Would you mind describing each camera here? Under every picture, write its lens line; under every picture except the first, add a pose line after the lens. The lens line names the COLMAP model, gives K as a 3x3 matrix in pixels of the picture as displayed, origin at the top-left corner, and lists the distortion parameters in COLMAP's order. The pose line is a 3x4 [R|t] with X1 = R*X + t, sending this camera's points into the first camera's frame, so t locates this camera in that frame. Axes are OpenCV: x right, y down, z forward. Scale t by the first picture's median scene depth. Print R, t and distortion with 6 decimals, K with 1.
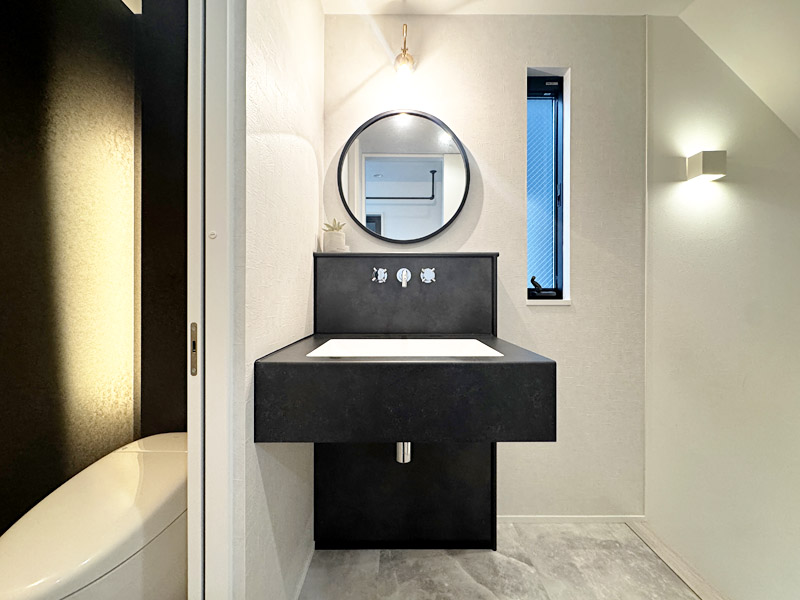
lens RADIAL K [[320.7, 0, 402.7], [0, 320.7, 298.9], [0, 0, 1]] dist [-0.002404, 0.000004]
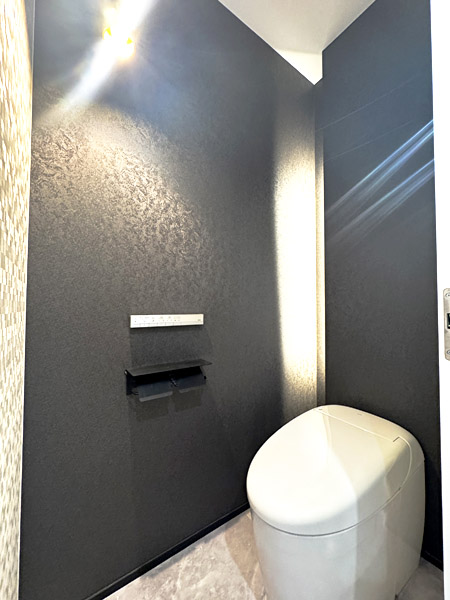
lens RADIAL K [[240.5, 0, 223.5], [0, 240.5, 300.6], [0, 0, 1]] dist [-0.002404, 0.000004]
pose [[0.571033, -0.017762, -0.820735, -0.286444], [-0.004545, 0.999682, -0.024797, 0.064446], [0.820915, 0.017890, 0.570770, 0.141572]]
